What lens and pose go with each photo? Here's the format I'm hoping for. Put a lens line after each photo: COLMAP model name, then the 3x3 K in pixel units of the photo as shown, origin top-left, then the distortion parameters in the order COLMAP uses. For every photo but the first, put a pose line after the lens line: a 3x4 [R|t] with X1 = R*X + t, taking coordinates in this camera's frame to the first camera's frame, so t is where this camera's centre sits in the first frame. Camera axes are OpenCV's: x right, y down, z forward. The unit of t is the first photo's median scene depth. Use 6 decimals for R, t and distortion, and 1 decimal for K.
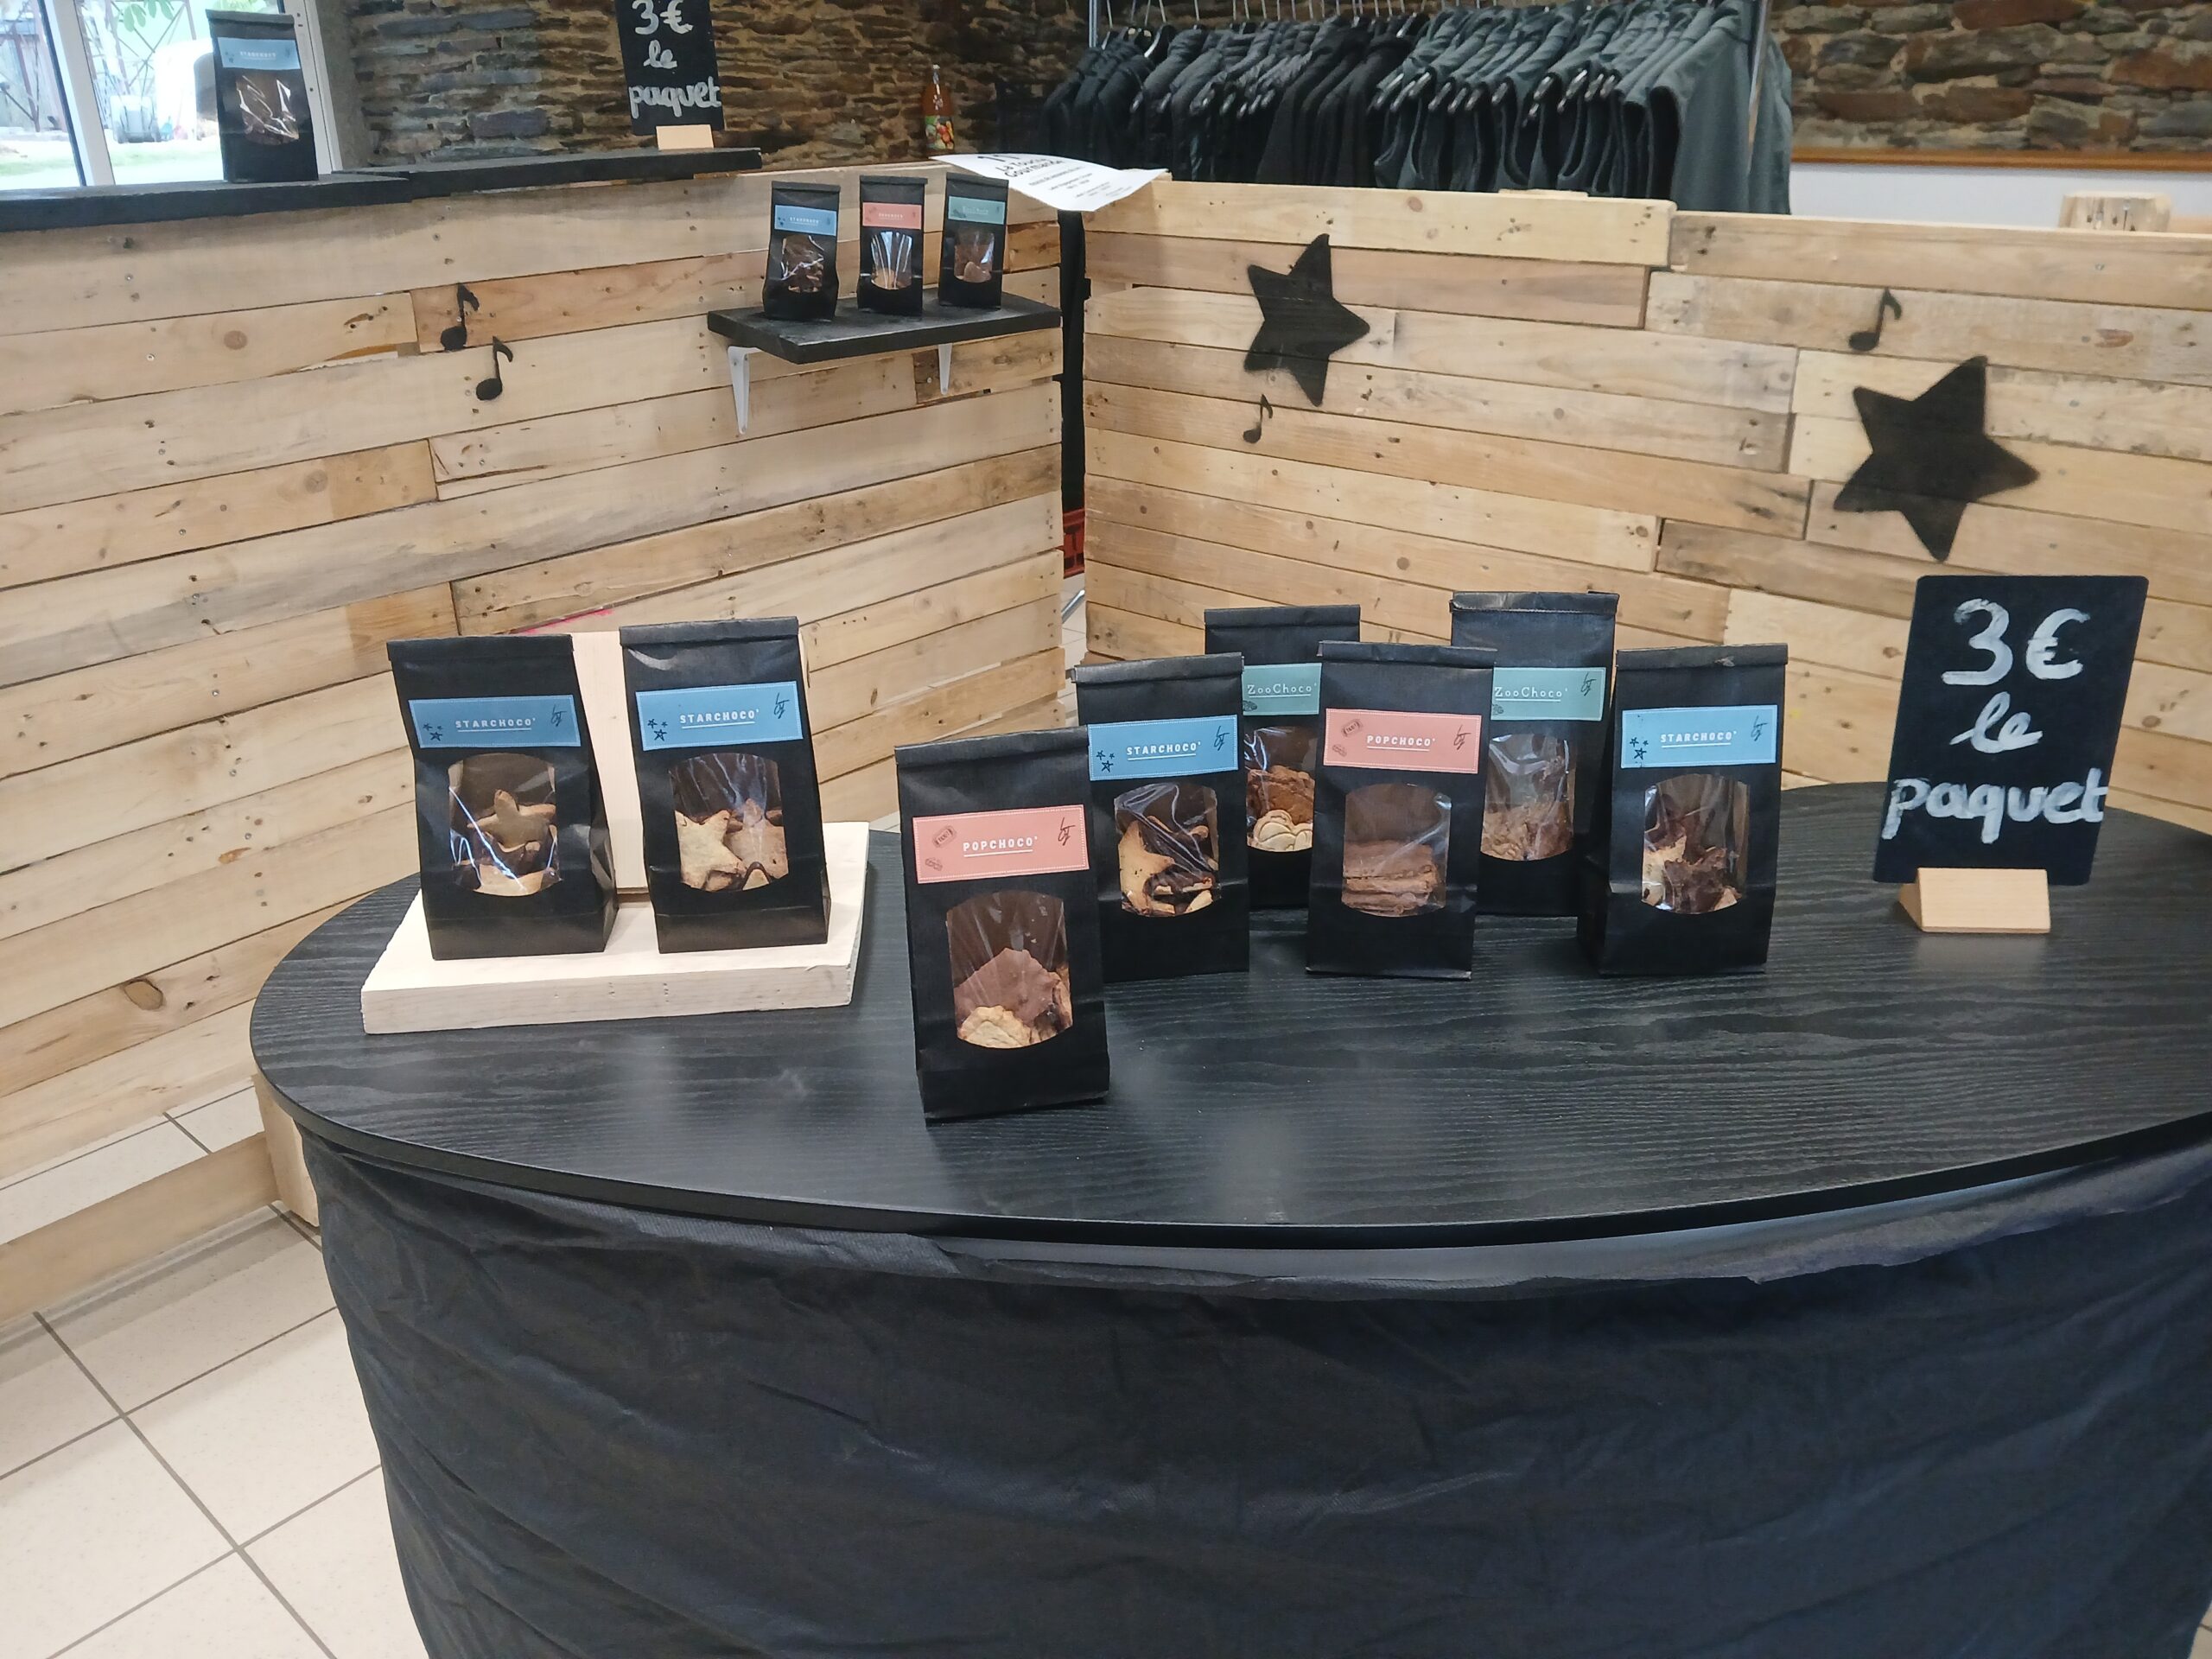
lens RADIAL K [[1718.4, 0, 1106.0], [0, 1718.4, 829.5], [0, 0, 1]] dist [0.002362, -0.055009]
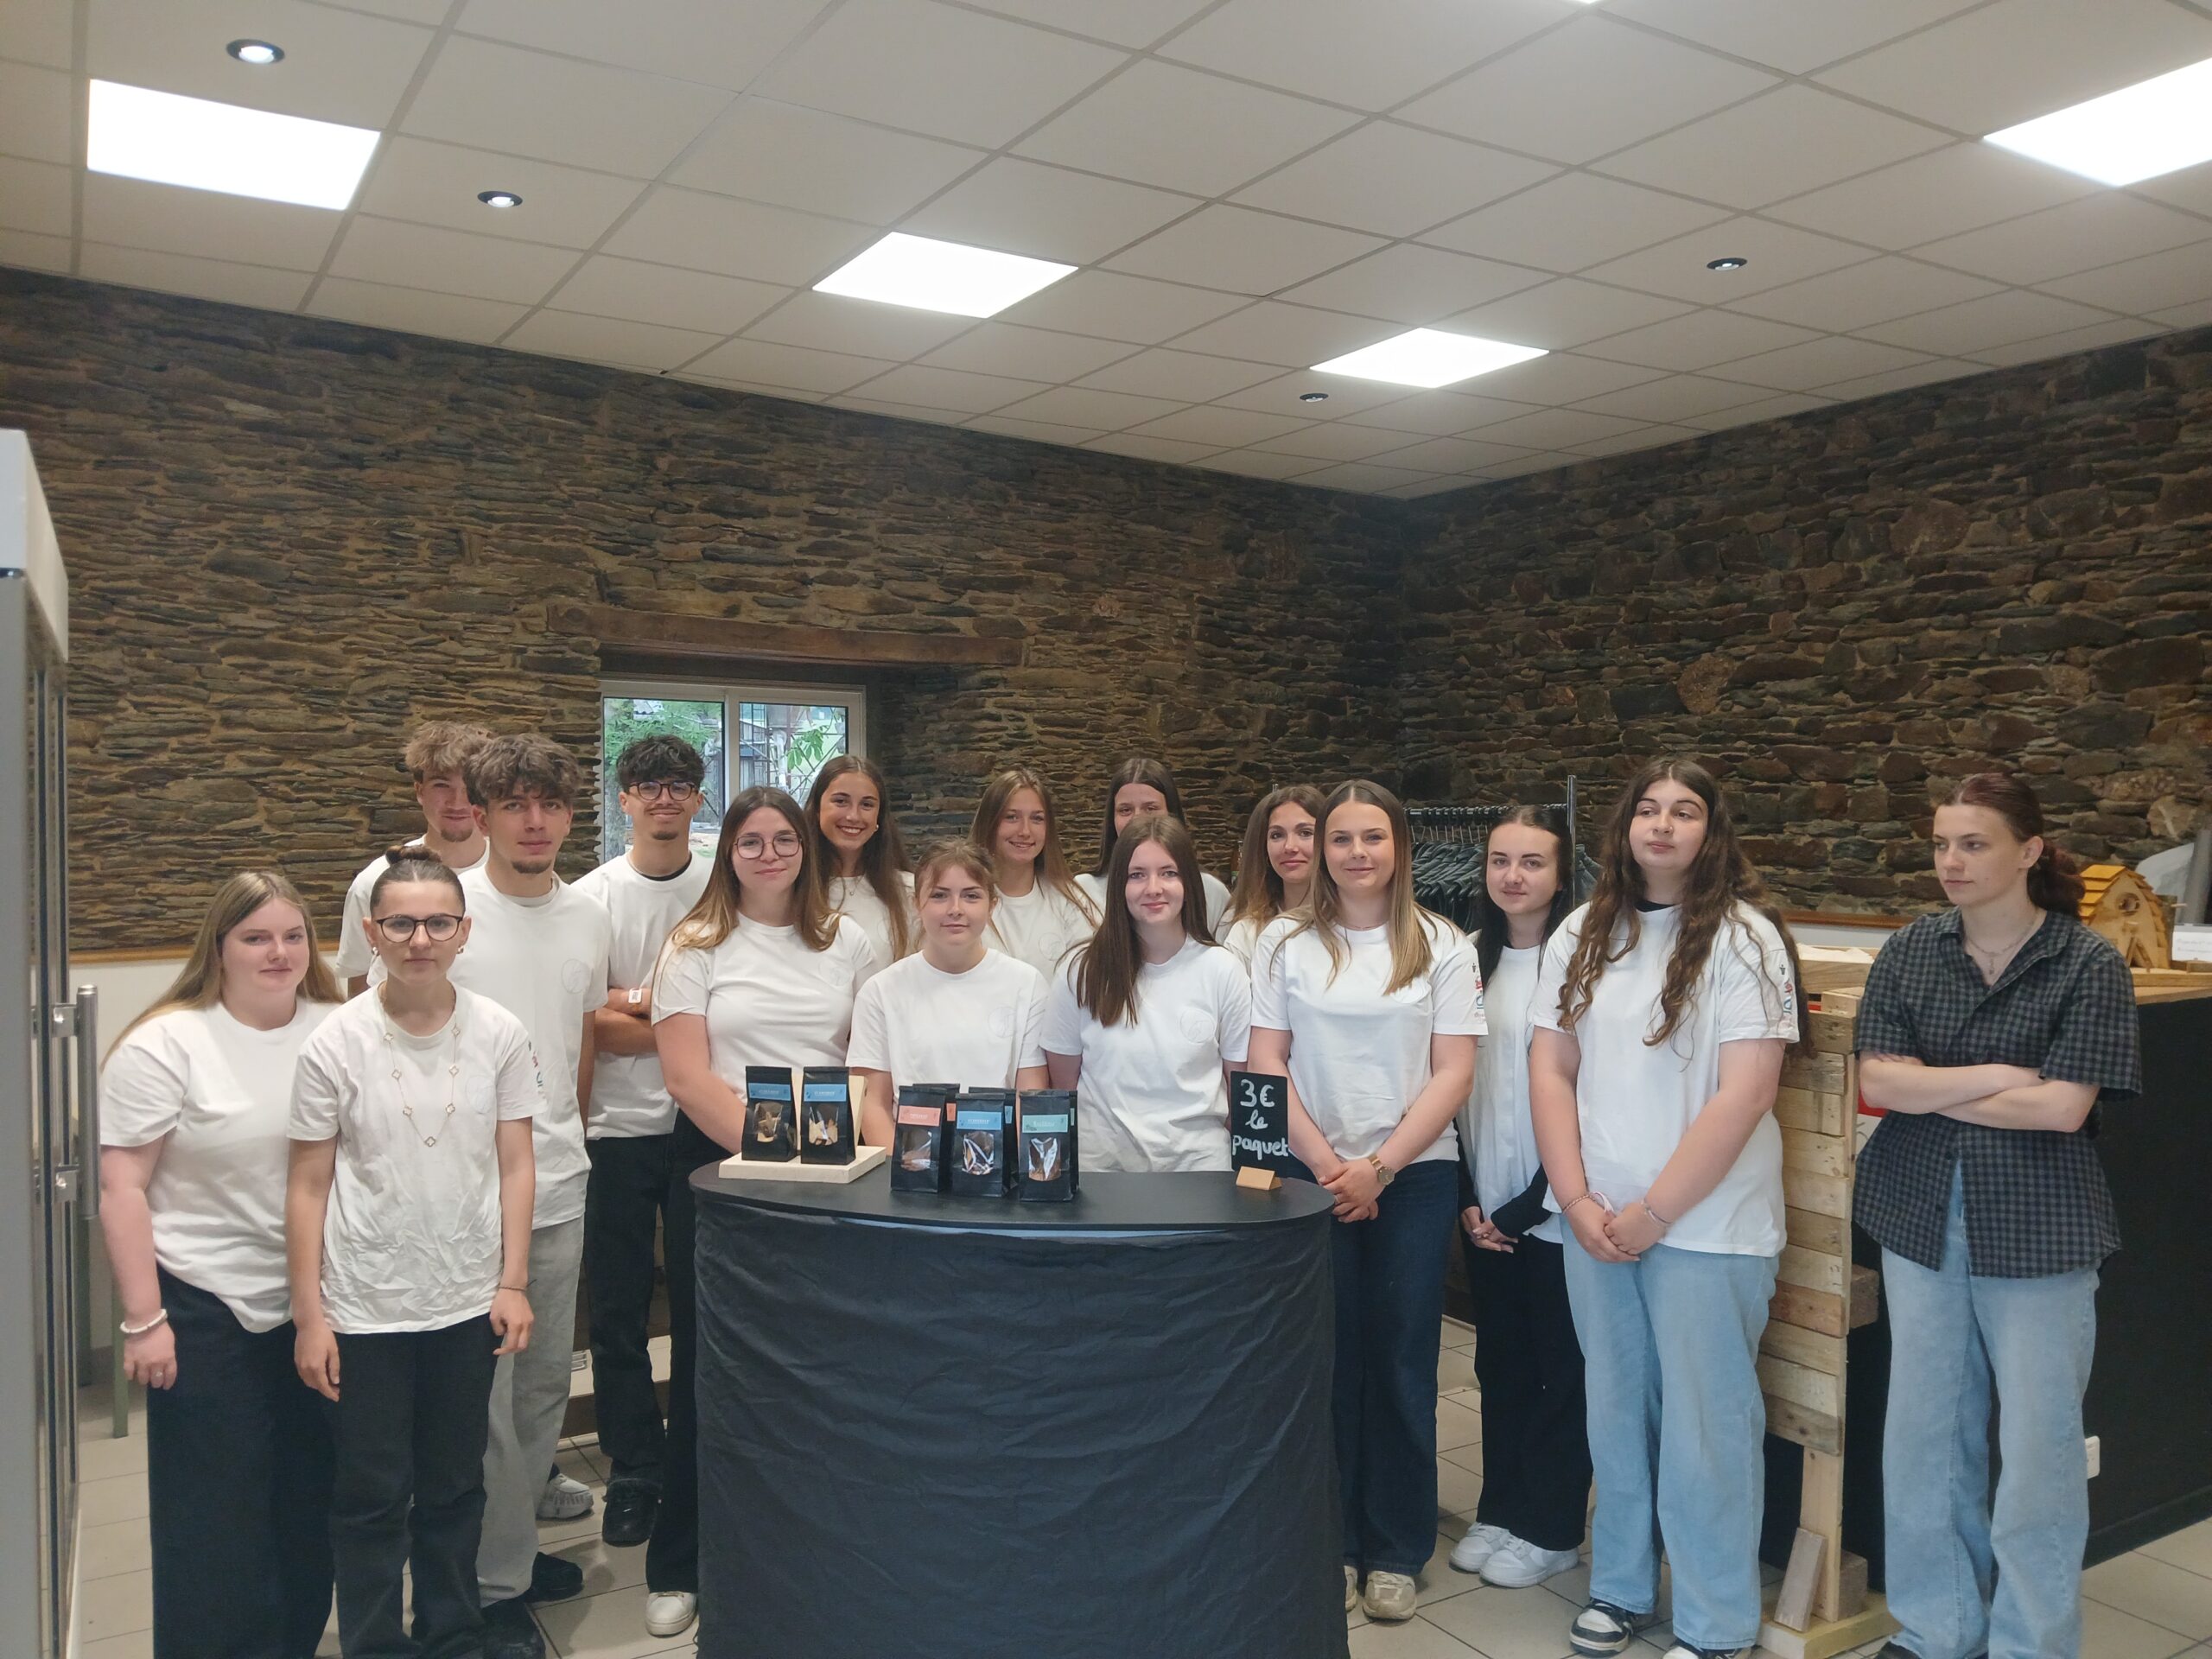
lens RADIAL K [[1718.4, 0, 1106.0], [0, 1718.4, 829.5], [0, 0, 1]] dist [0.002362, -0.055009]
pose [[0.950631, 0.025684, -0.309260, 0.294869], [-0.140497, 0.924204, -0.355116, 0.127776], [0.276699, 0.381034, 0.882185, -0.455116]]
